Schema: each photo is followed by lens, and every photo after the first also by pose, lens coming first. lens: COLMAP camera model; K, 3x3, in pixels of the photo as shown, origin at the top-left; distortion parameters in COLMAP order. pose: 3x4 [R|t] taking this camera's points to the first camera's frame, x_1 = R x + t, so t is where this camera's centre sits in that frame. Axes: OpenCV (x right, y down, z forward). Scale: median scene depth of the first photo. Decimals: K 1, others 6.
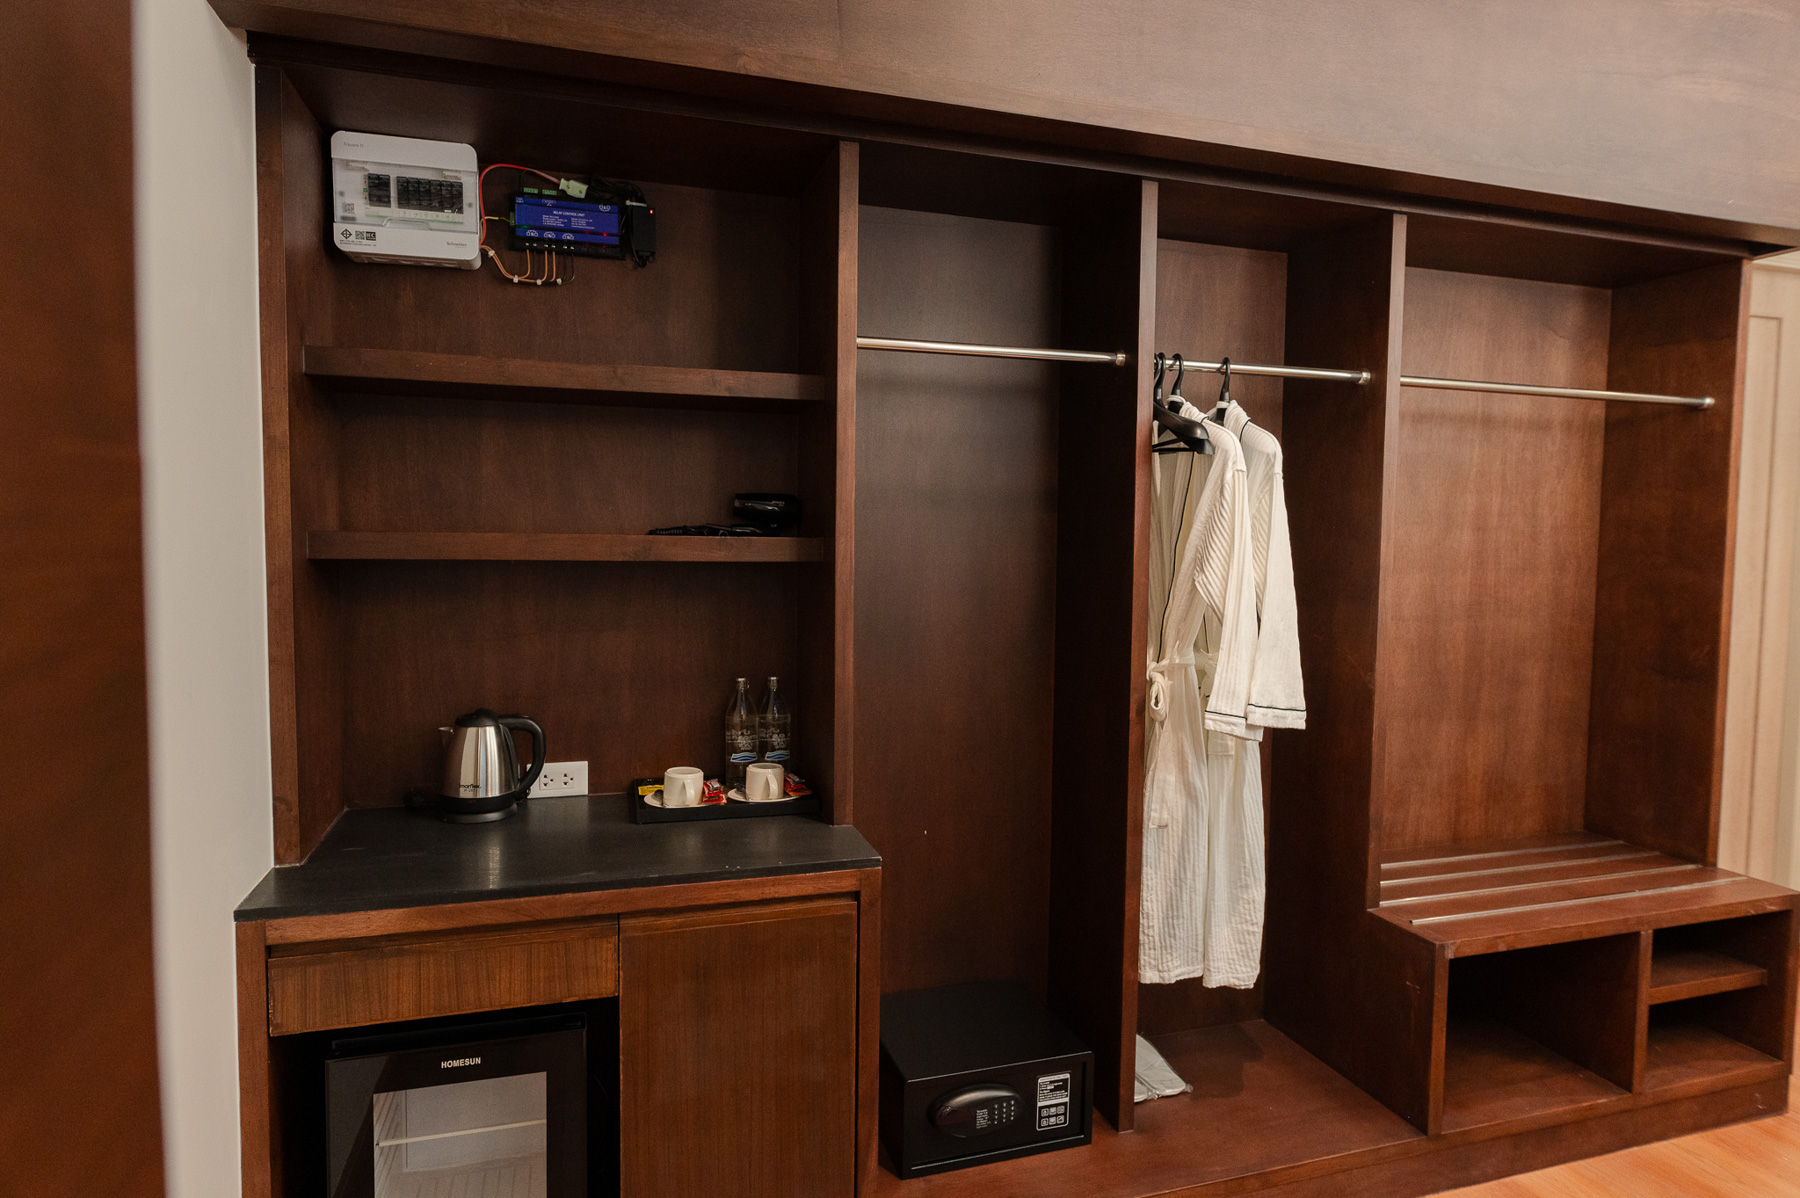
lens RADIAL K [[1029.1, 0, 905.0], [0, 1029.1, 593.6], [0, 0, 1]] dist [0.003564, 0.002419]
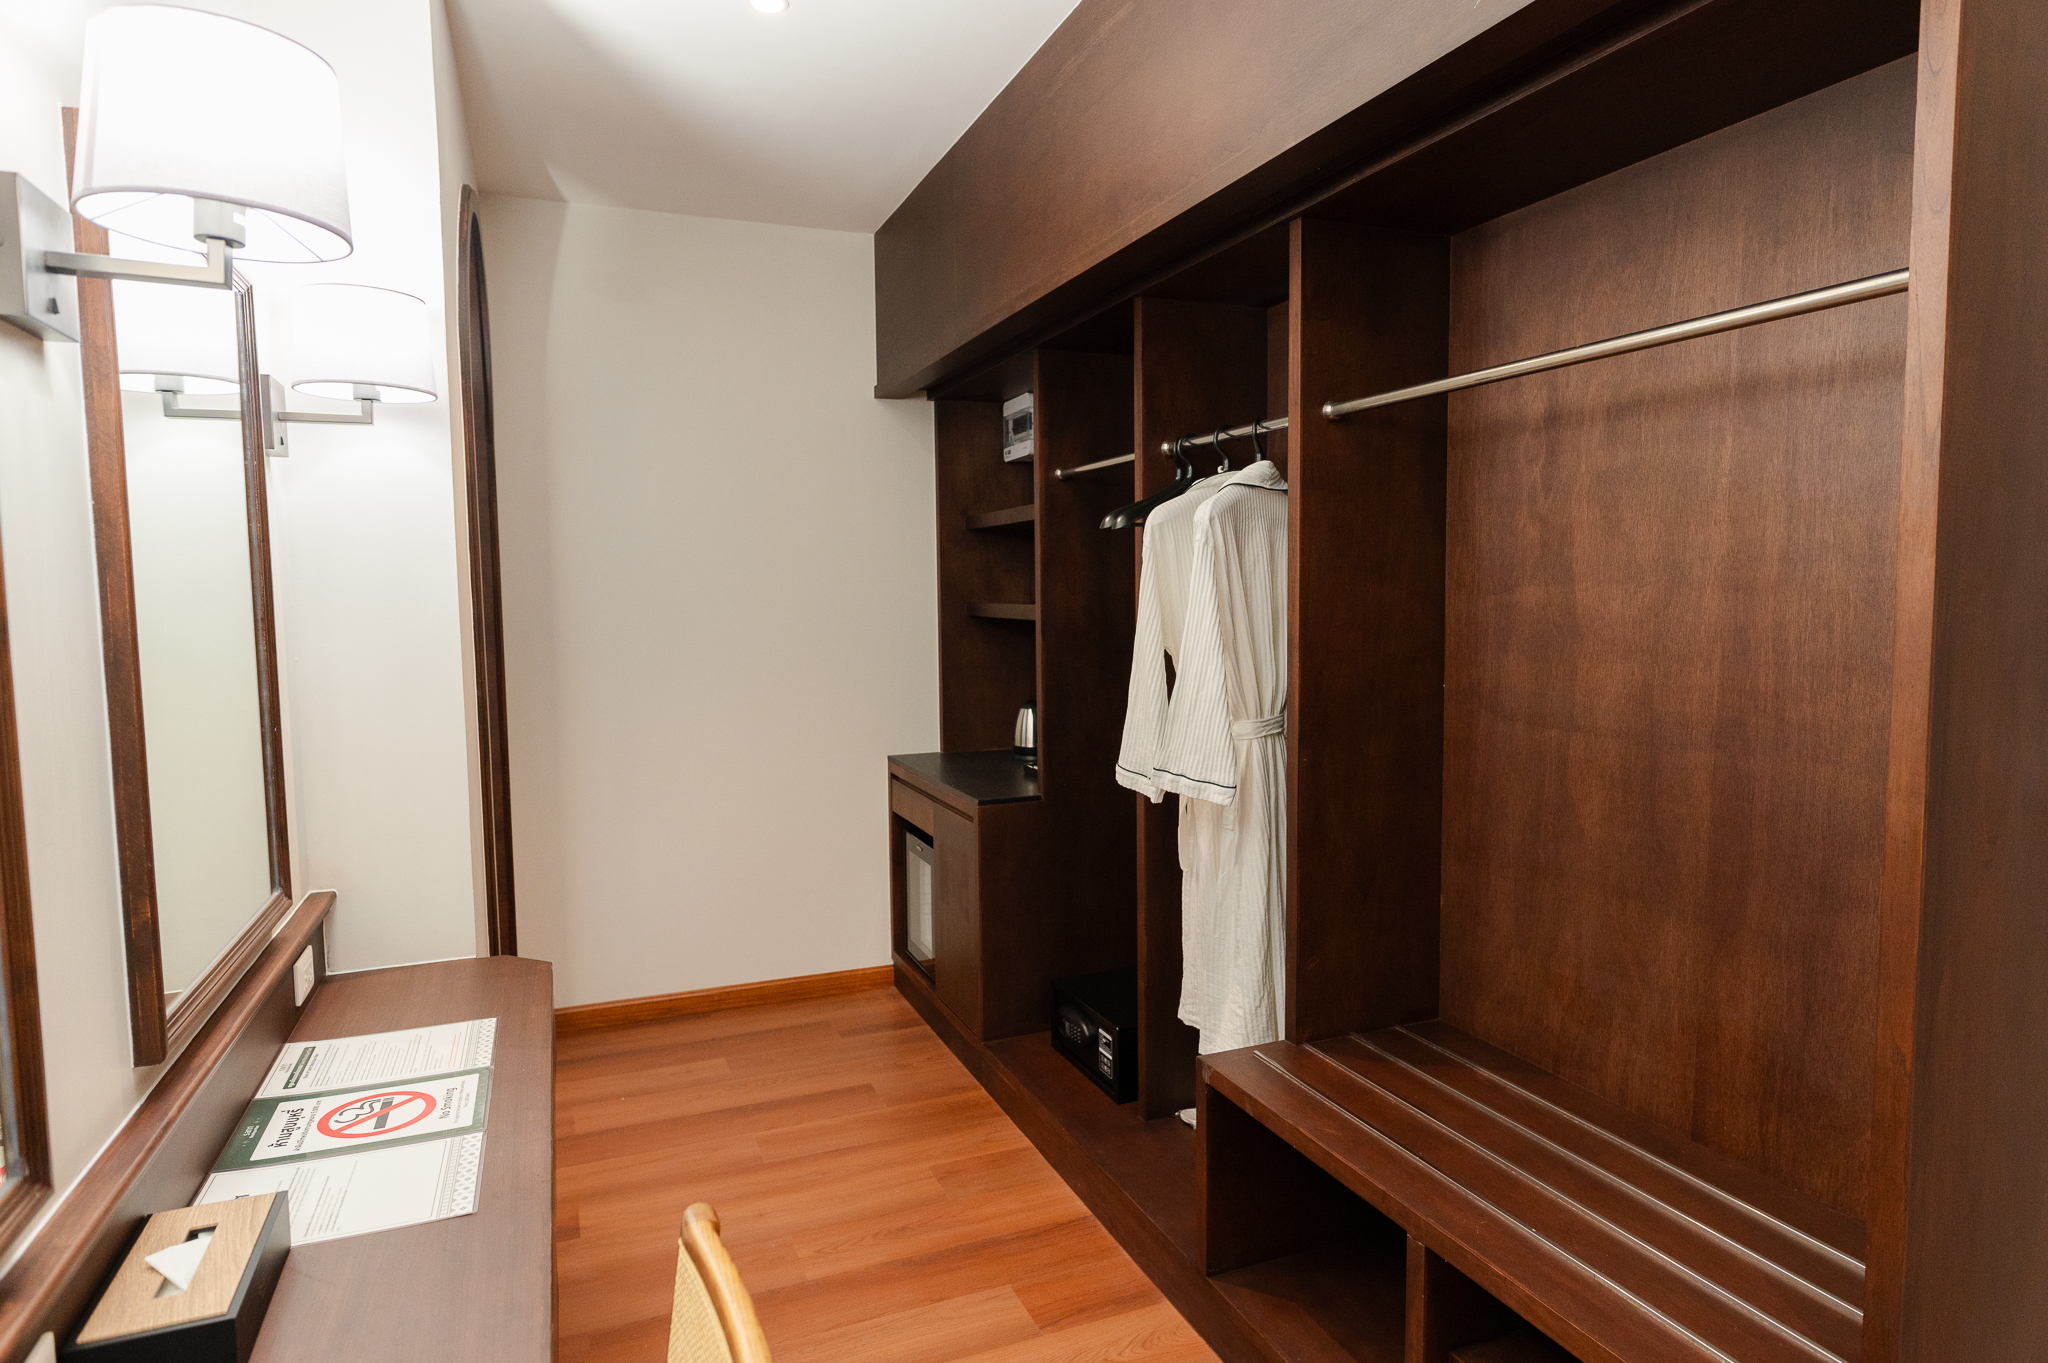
lens RADIAL K [[1171.9, 0, 1025.2], [0, 1171.9, 674.9], [0, 0, 1]] dist [-0.000715, -0.002175]
pose [[0.072928, 0.060931, -0.995474, 1.579708], [-0.045312, 0.997304, 0.057724, -0.048834], [0.996307, 0.040897, 0.075492, 0.796603]]
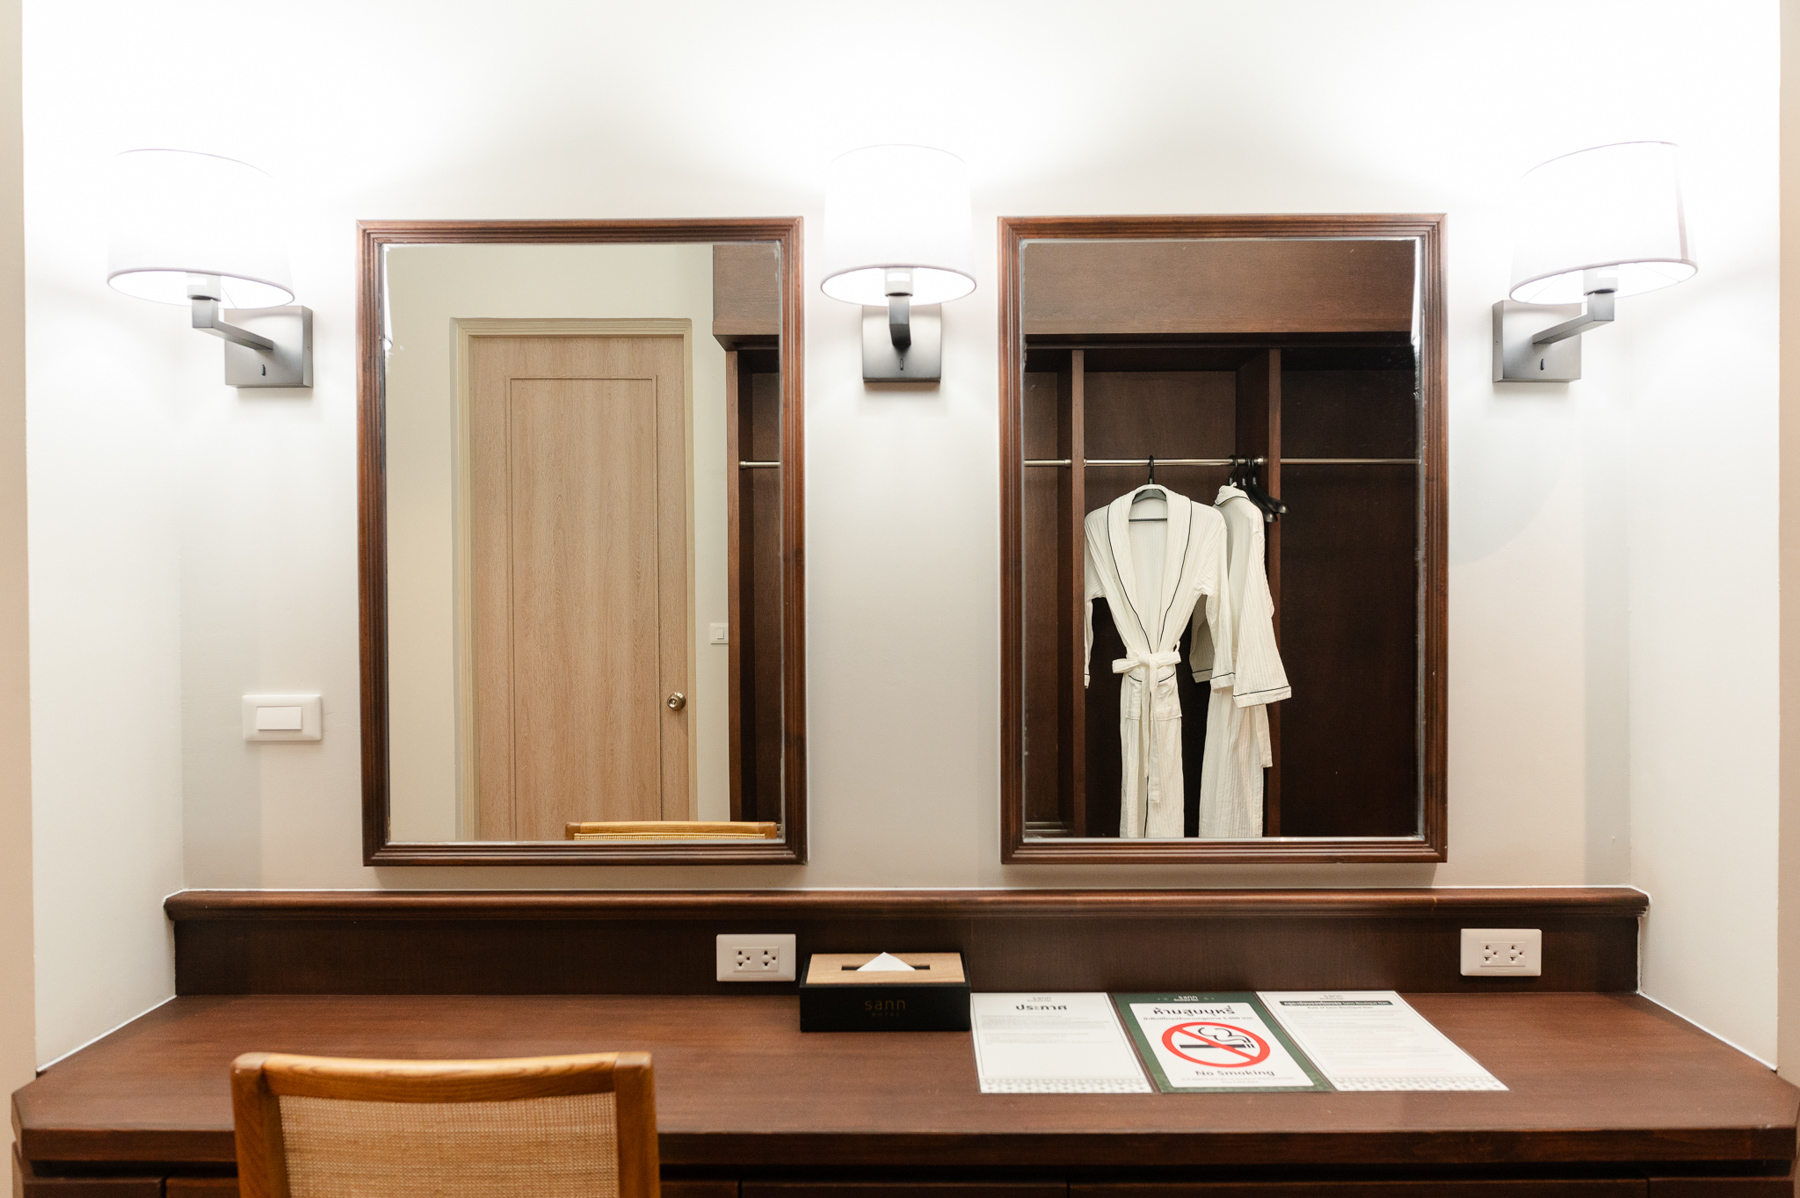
lens RADIAL K [[1030.0, 0, 901.1], [0, 1030.0, 593.2], [0, 0, 1]] dist [-0.000715, -0.002175]
pose [[-0.948900, -0.010224, 0.315410, 0.794865], [0.012758, 0.997415, 0.070714, -0.049059], [-0.315318, 0.071125, -0.946317, 1.134351]]
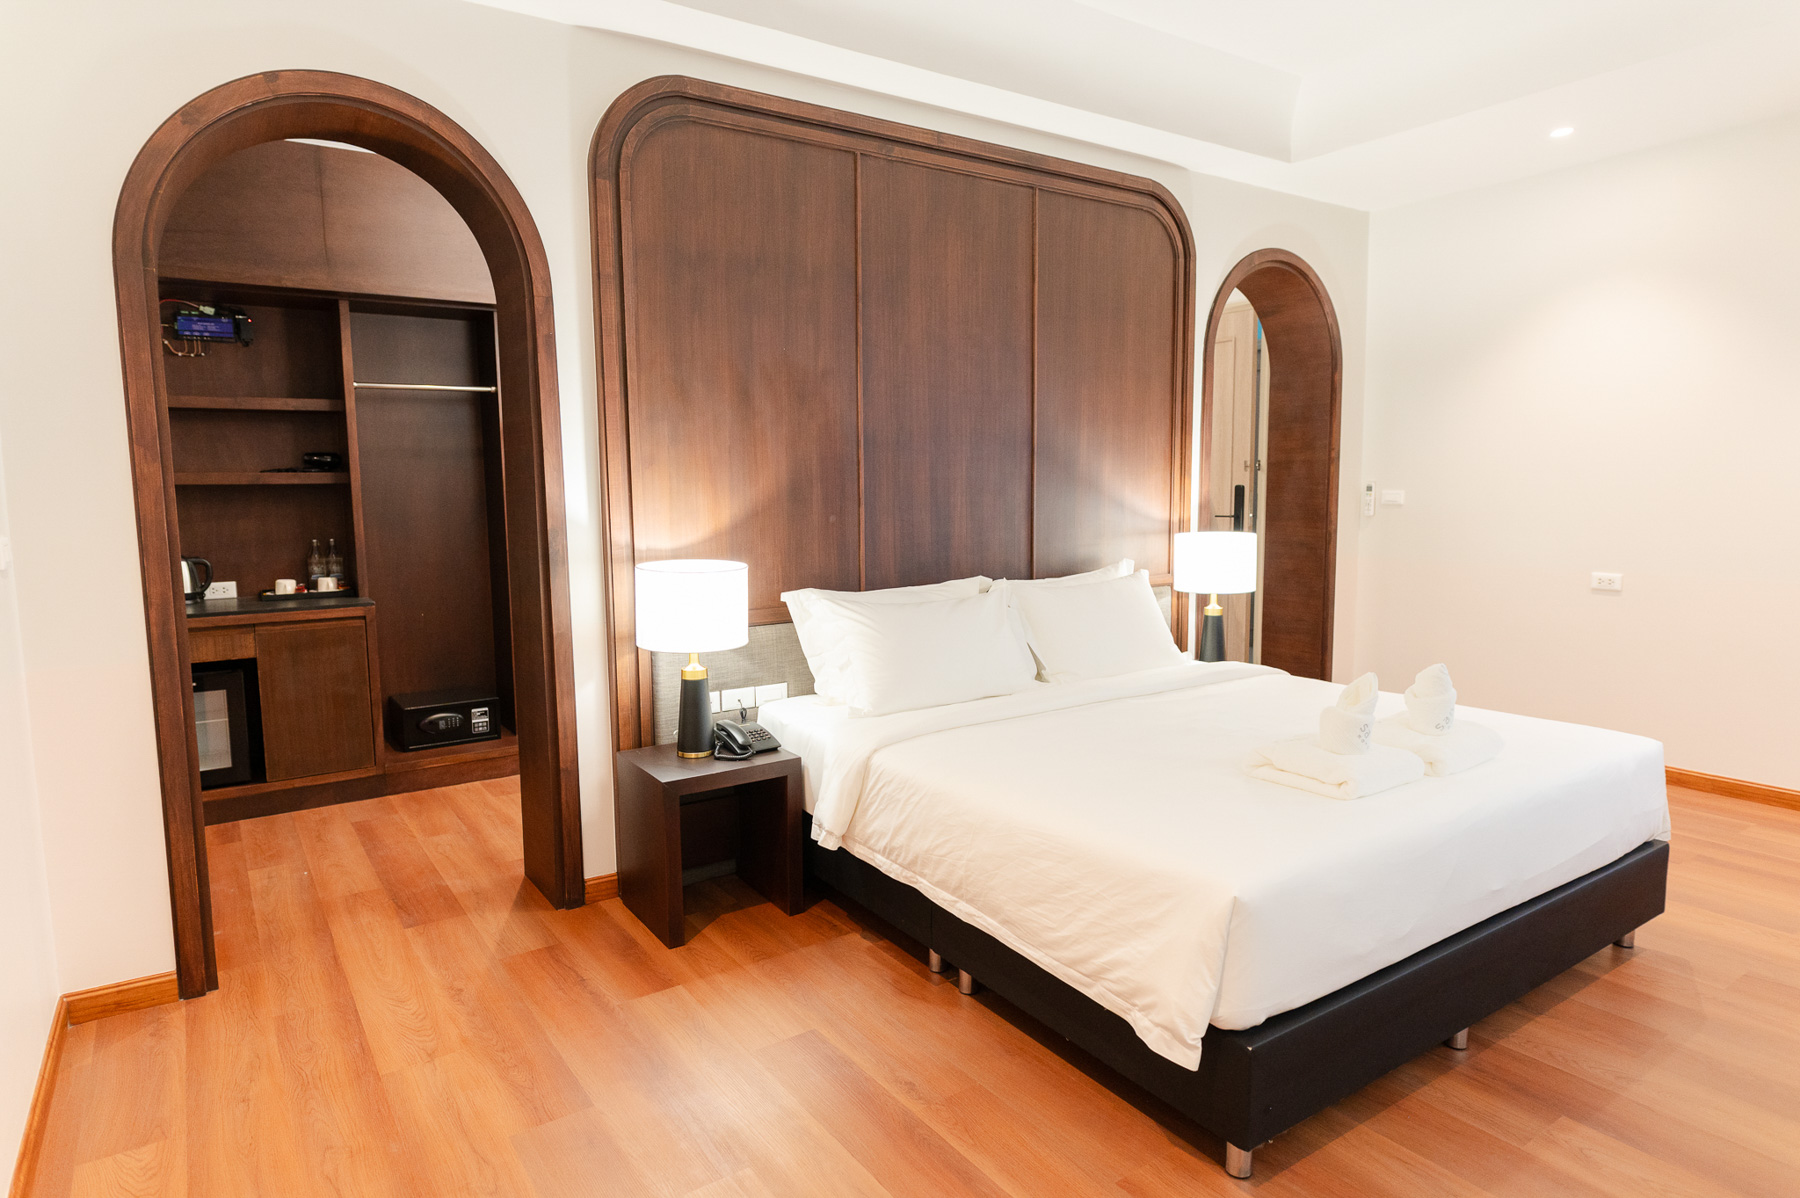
lens RADIAL K [[1042.4, 0, 900.2], [0, 1042.4, 595.7], [0, 0, 1]] dist [0.004172, 0.002027]
pose [[0.960467, -0.053427, 0.273218, 0.427622], [0.039889, 0.997696, 0.054870, 0.132927], [-0.275520, -0.041803, 0.960386, -1.478226]]
